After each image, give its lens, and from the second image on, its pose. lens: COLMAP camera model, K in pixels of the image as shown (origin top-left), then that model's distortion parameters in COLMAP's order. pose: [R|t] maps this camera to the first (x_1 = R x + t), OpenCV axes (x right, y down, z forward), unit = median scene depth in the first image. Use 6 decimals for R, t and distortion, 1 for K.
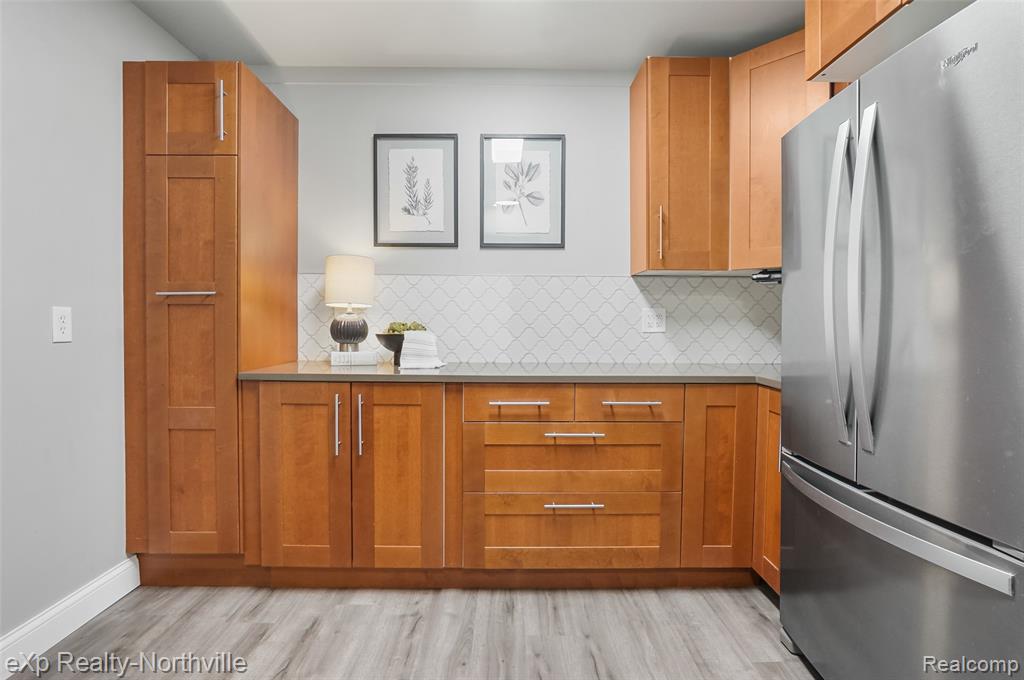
lens RADIAL K [[538.1, 0, 509.6], [0, 538.1, 325.2], [0, 0, 1]] dist [-0.050763, 0.026493]
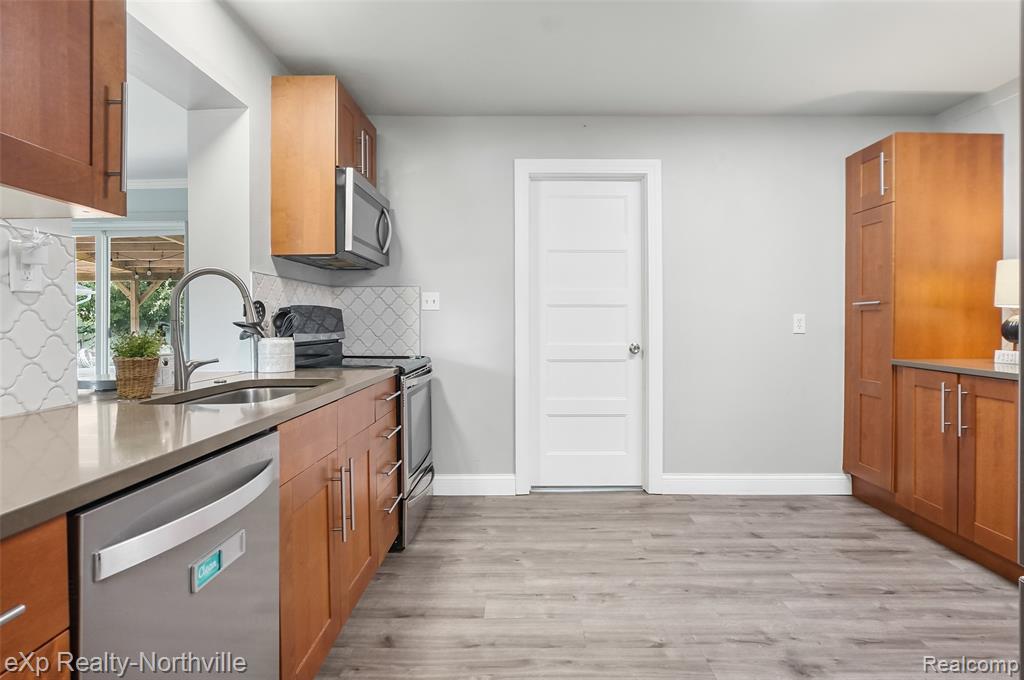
lens RADIAL K [[538.1, 0, 509.6], [0, 538.1, 325.2], [0, 0, 1]] dist [-0.050763, 0.026493]
pose [[-0.036552, 0.004275, -0.999323, 0.888770], [-0.017000, 0.999843, 0.004899, 0.010998], [0.999187, 0.017167, -0.036474, 0.056590]]
